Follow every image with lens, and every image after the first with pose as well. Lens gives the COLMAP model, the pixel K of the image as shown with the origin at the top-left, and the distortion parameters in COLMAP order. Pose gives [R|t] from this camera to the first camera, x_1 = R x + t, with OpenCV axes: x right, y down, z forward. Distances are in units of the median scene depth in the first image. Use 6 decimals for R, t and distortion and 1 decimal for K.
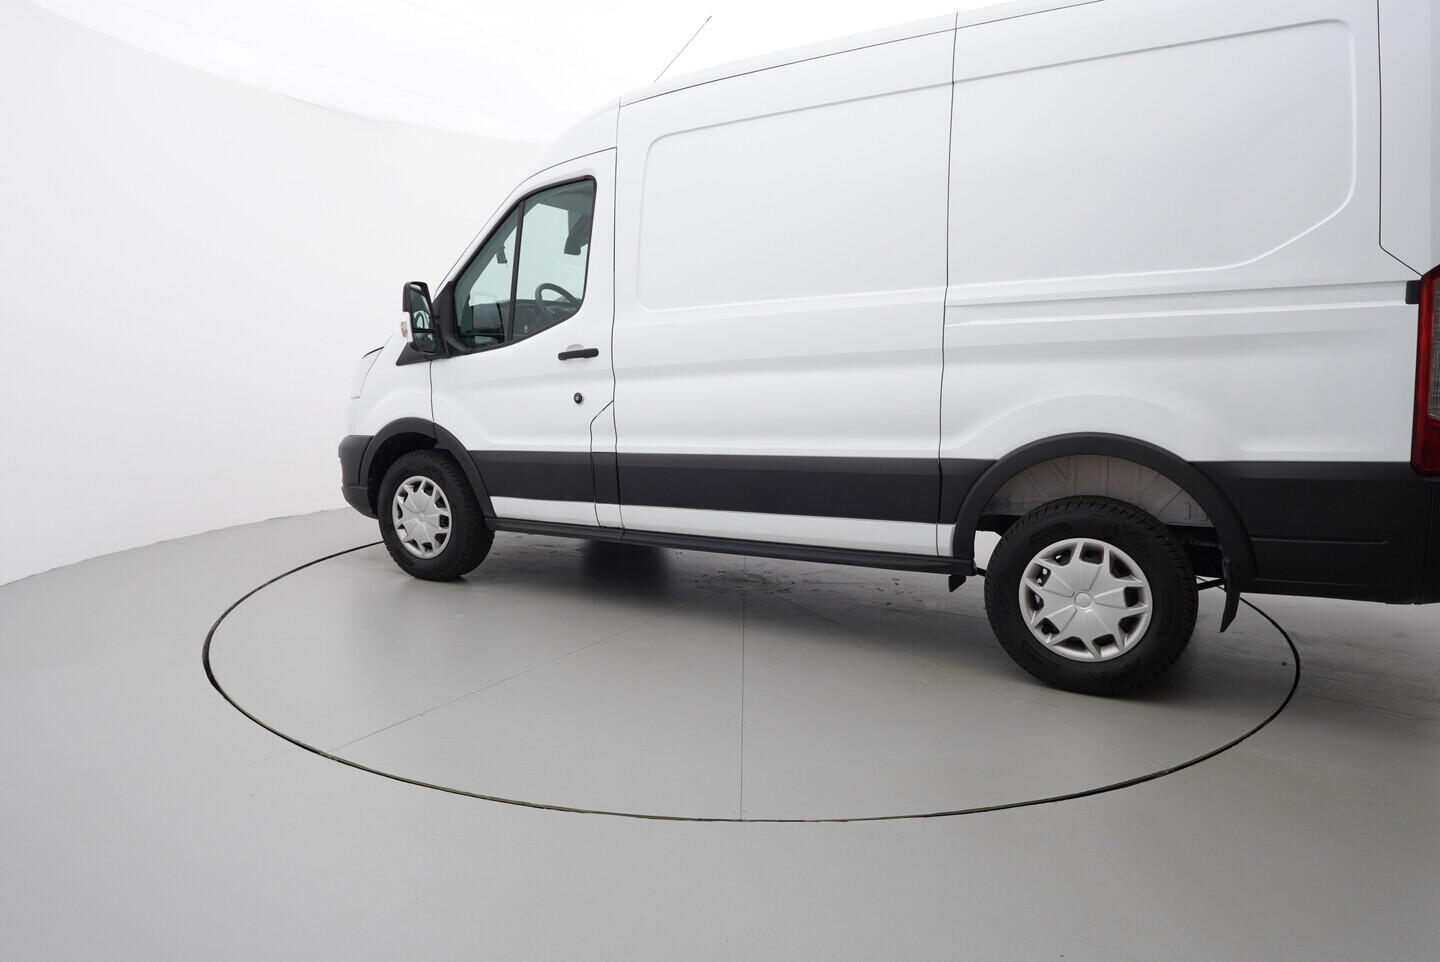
lens RADIAL K [[933.1, 0, 720.0], [0, 933.1, 481.0], [0, 0, 1]] dist [-0.002431, -0.000187]
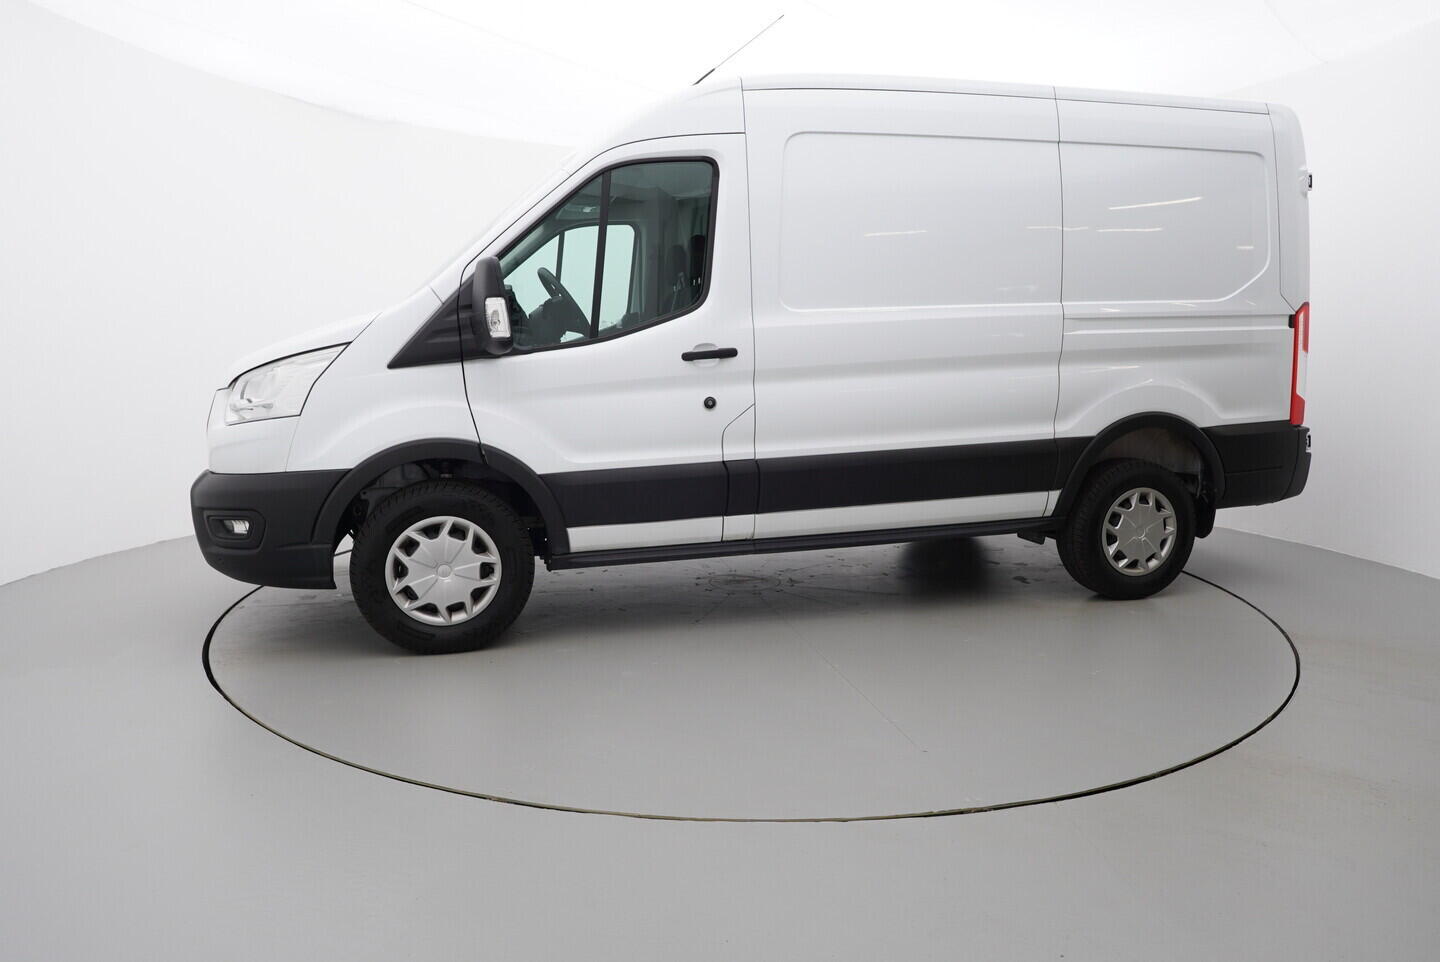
lens RADIAL K [[853.9, 0, 720.0], [0, 853.9, 481.0], [0, 0, 1]] dist [-0.019004, 0.000042]
pose [[0.710075, -0.102504, 0.696625, -0.731287], [0.090356, 0.994432, 0.054224, -0.057989], [-0.698305, 0.024441, 0.715383, 0.406115]]
